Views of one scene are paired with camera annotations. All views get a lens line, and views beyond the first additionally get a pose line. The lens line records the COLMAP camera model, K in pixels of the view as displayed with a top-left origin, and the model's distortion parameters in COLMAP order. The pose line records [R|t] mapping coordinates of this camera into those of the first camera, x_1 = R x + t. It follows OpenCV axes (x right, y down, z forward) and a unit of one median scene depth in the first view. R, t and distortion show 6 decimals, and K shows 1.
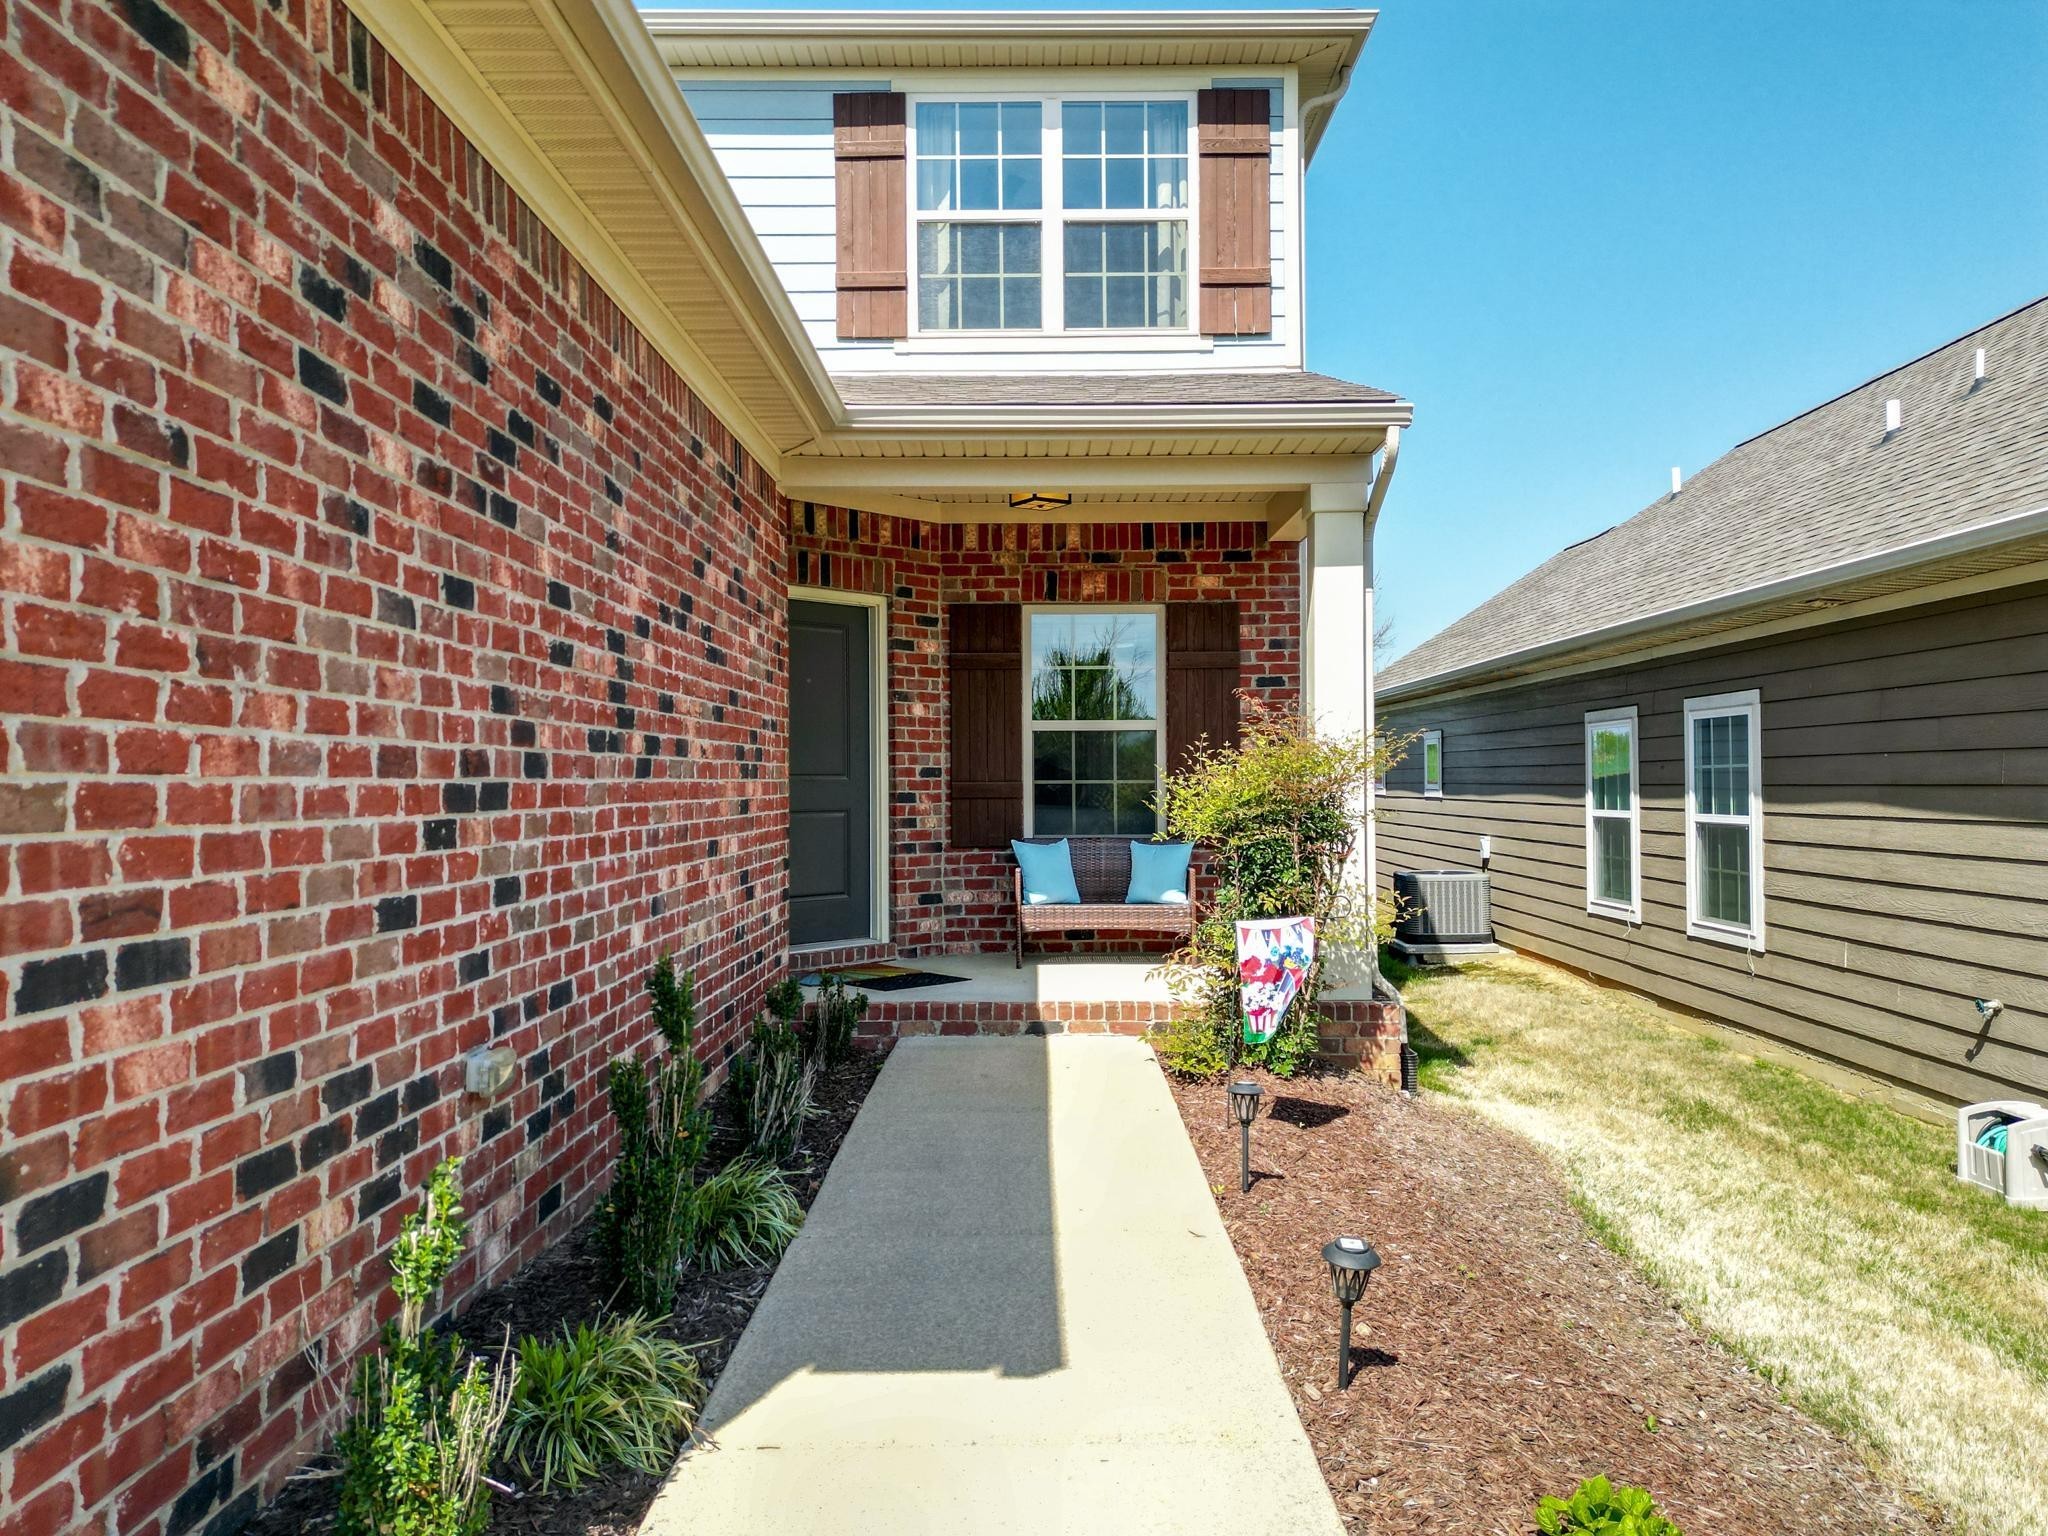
lens RADIAL K [[1384.2, 0, 1026.2], [0, 1384.2, 773.0], [0, 0, 1]] dist [0.027728, -0.003875]
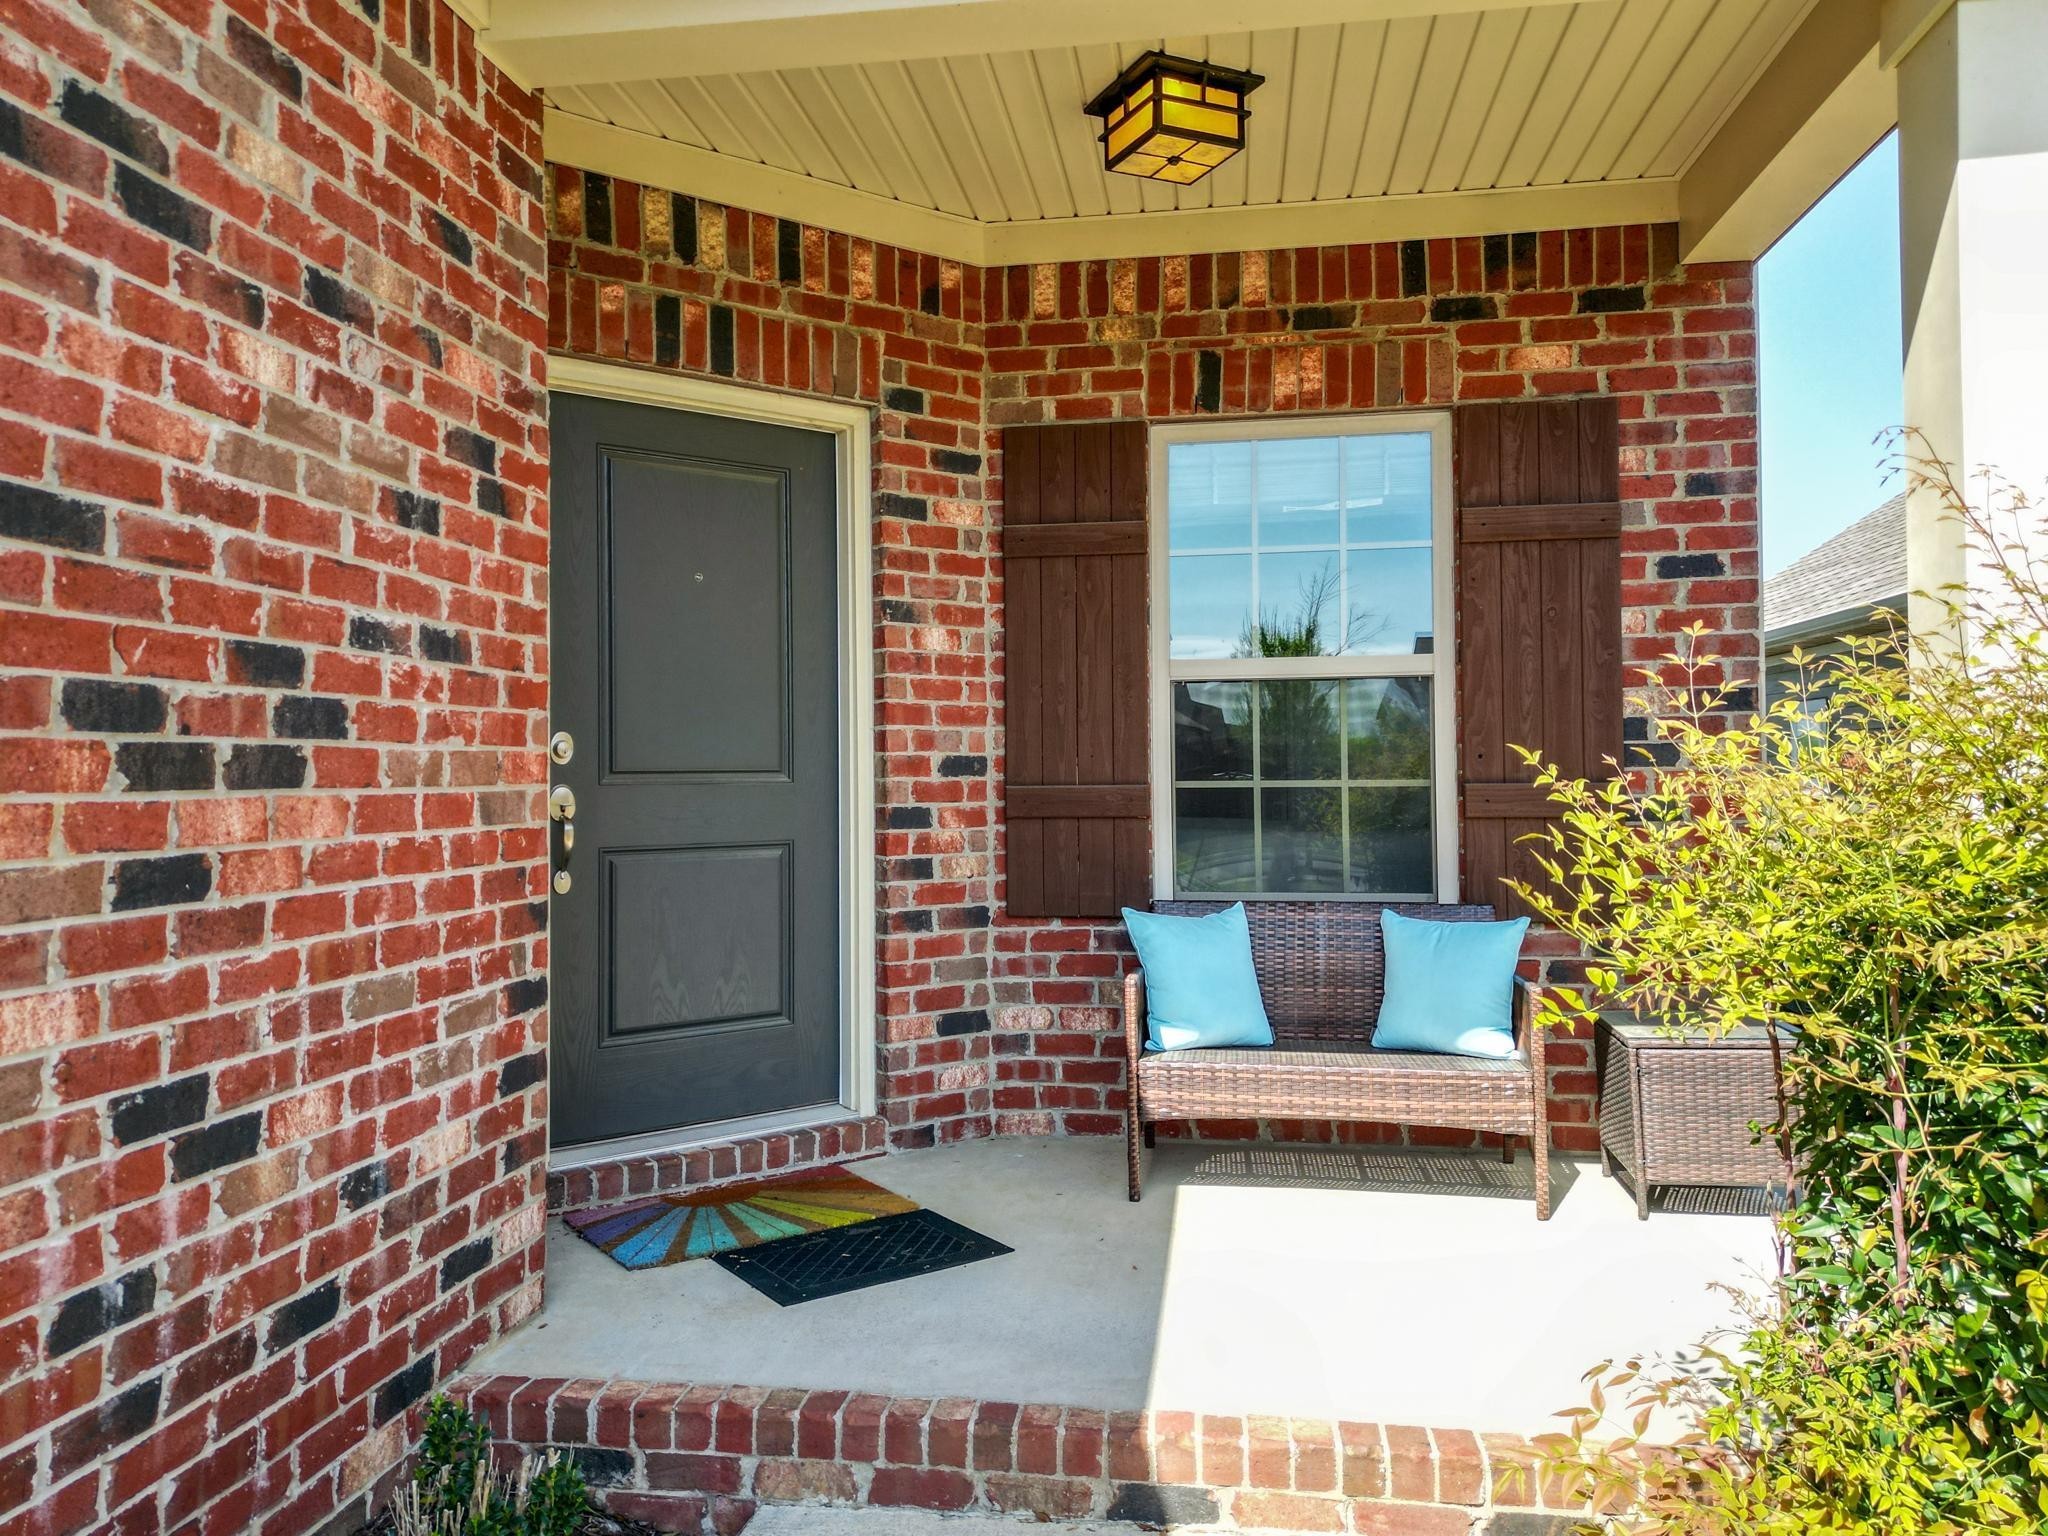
lens RADIAL K [[1384.2, 0, 1017.7], [0, 1384.2, 757.0], [0, 0, 1]] dist [0.027728, -0.003875]
pose [[0.988739, -0.005940, -0.149534, 0.023989], [0.005081, 0.999968, -0.006127, -0.000432], [0.149566, 0.005298, 0.988738, 0.511366]]
